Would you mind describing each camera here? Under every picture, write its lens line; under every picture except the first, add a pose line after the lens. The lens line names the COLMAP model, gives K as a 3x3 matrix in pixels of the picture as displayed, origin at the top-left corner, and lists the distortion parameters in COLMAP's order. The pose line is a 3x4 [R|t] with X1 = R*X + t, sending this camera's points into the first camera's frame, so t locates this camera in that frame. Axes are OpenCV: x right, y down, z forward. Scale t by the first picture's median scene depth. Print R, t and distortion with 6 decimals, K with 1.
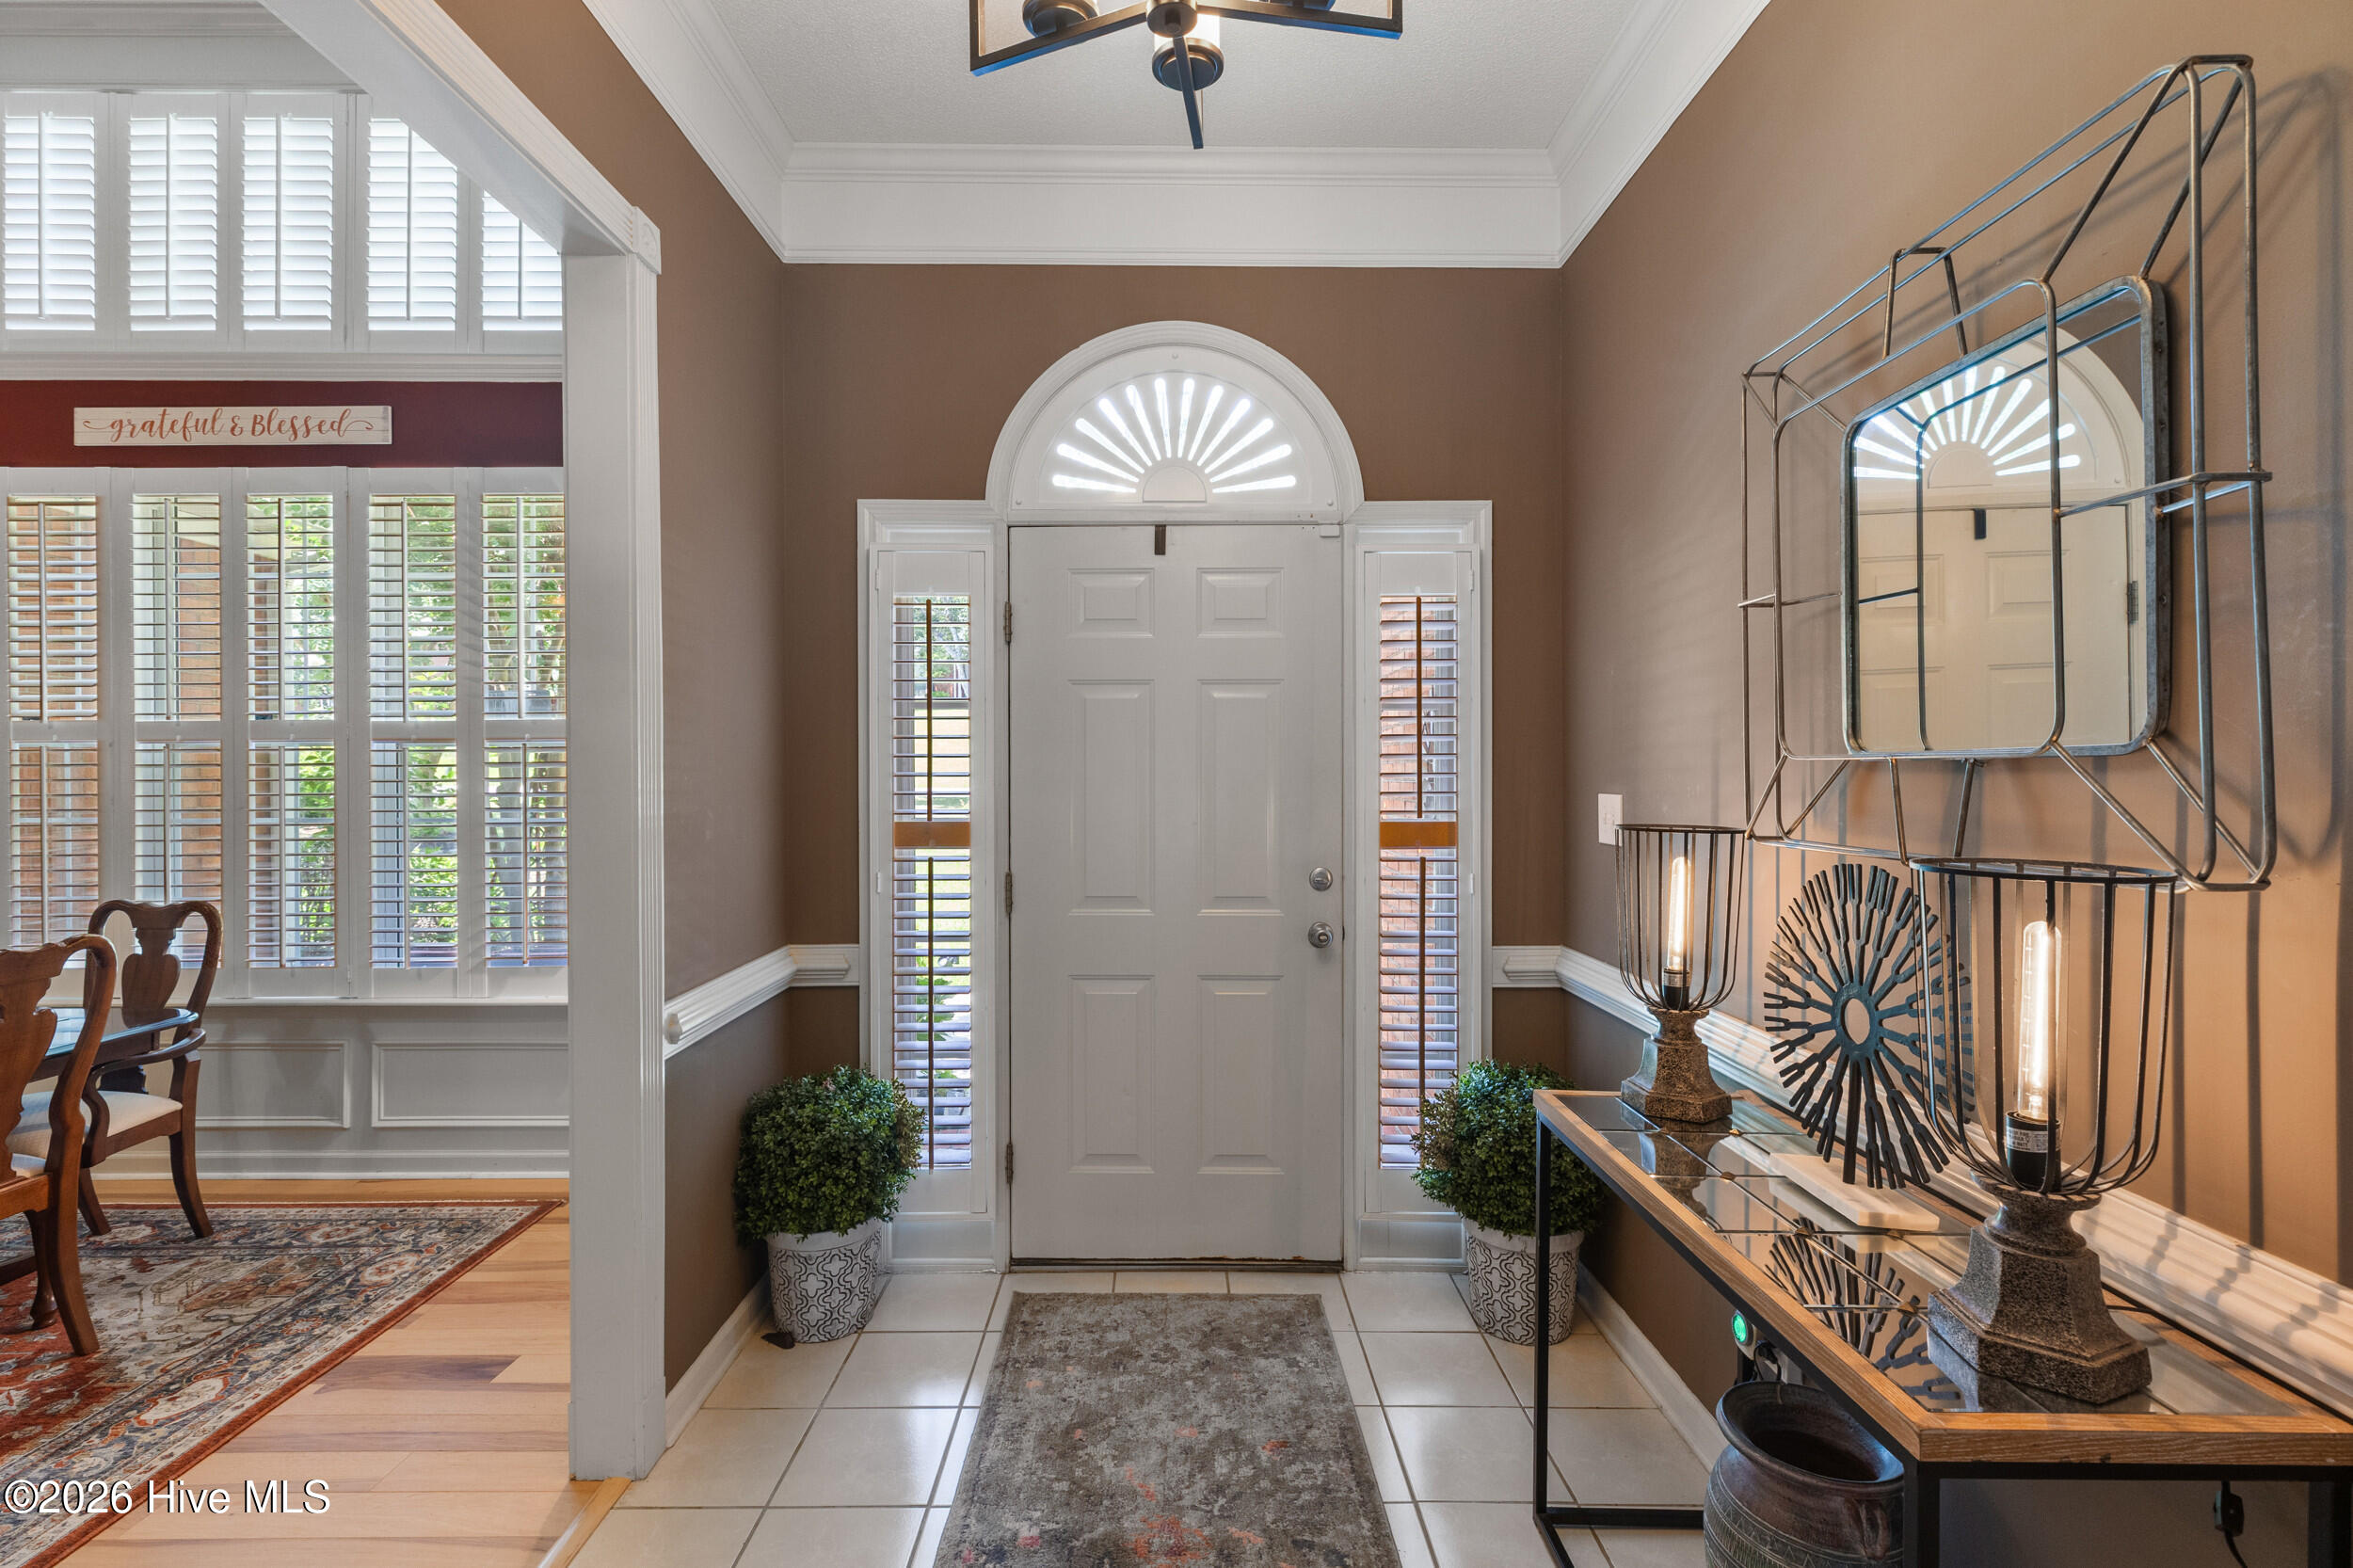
lens RADIAL K [[1052.1, 0, 1176.2], [0, 1052.1, 776.1], [0, 0, 1]] dist [0.003478, 0.000859]
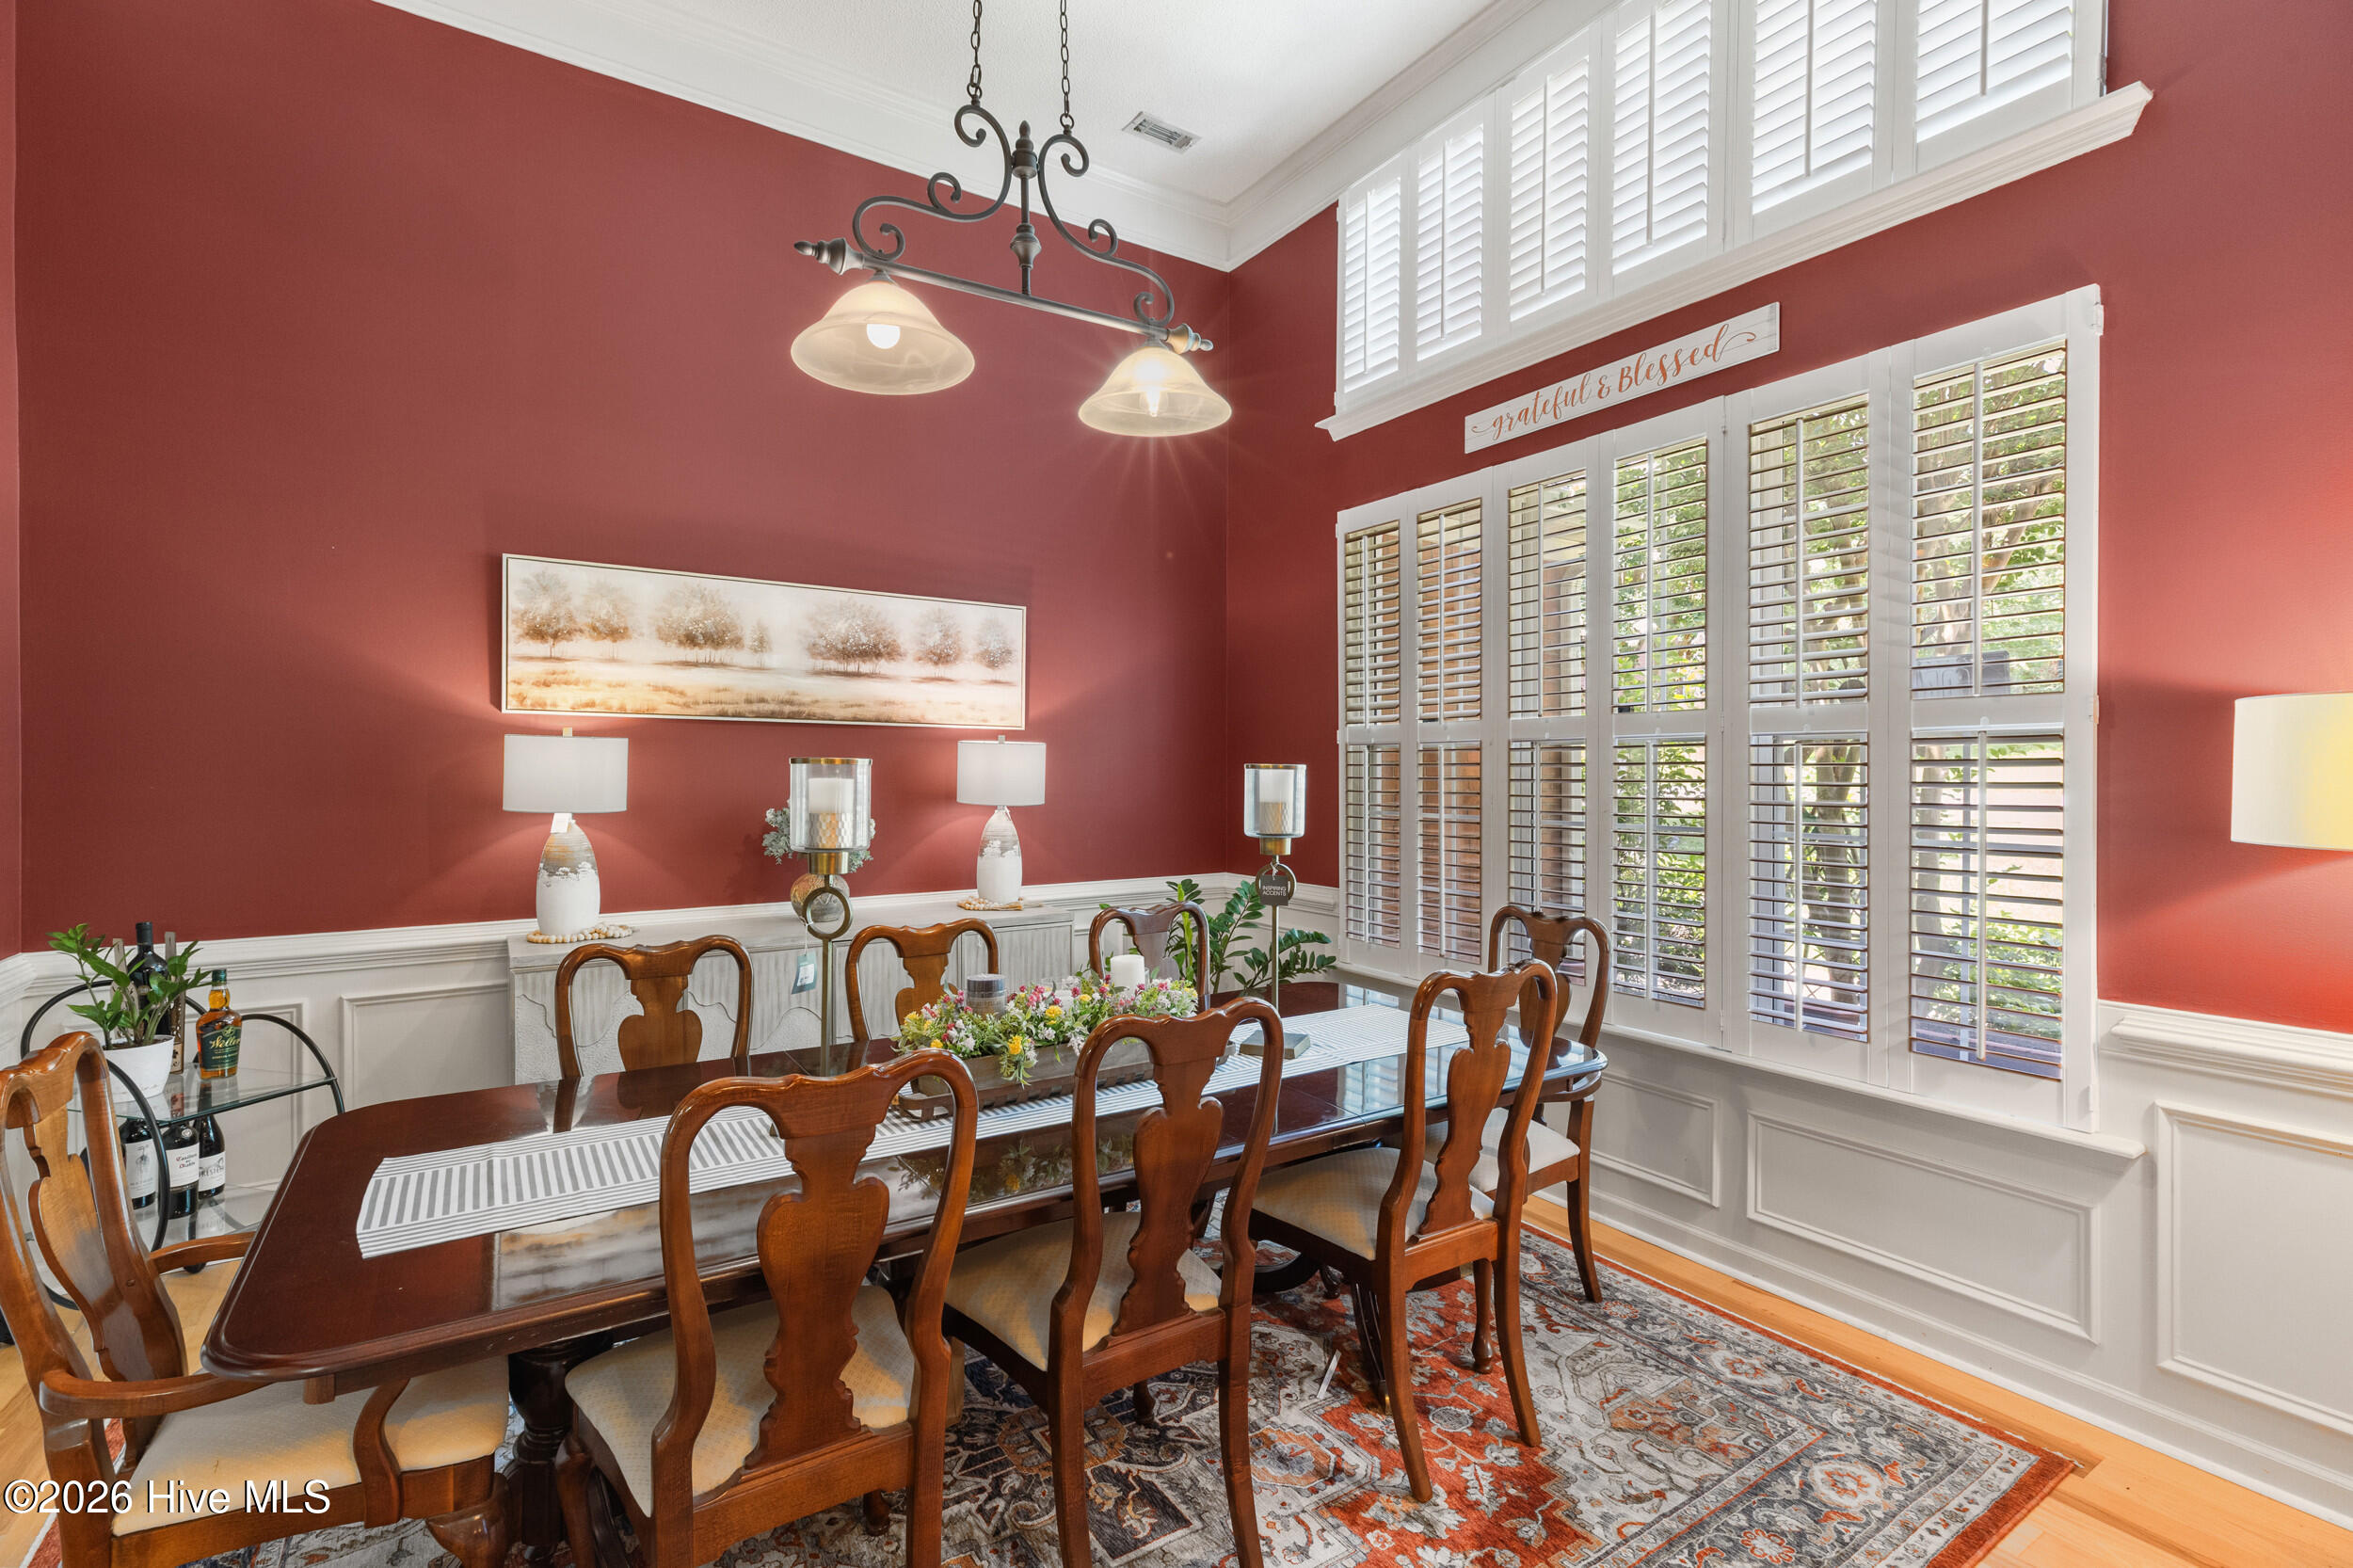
lens RADIAL K [[1052.1, 0, 1176.2], [0, 1052.1, 776.1], [0, 0, 1]] dist [0.003478, 0.000859]
pose [[0.548540, 0.006953, -0.836096, -0.359610], [-0.003663, 0.999976, 0.005913, -0.004135], [0.836116, -0.000181, 0.548552, 0.216344]]
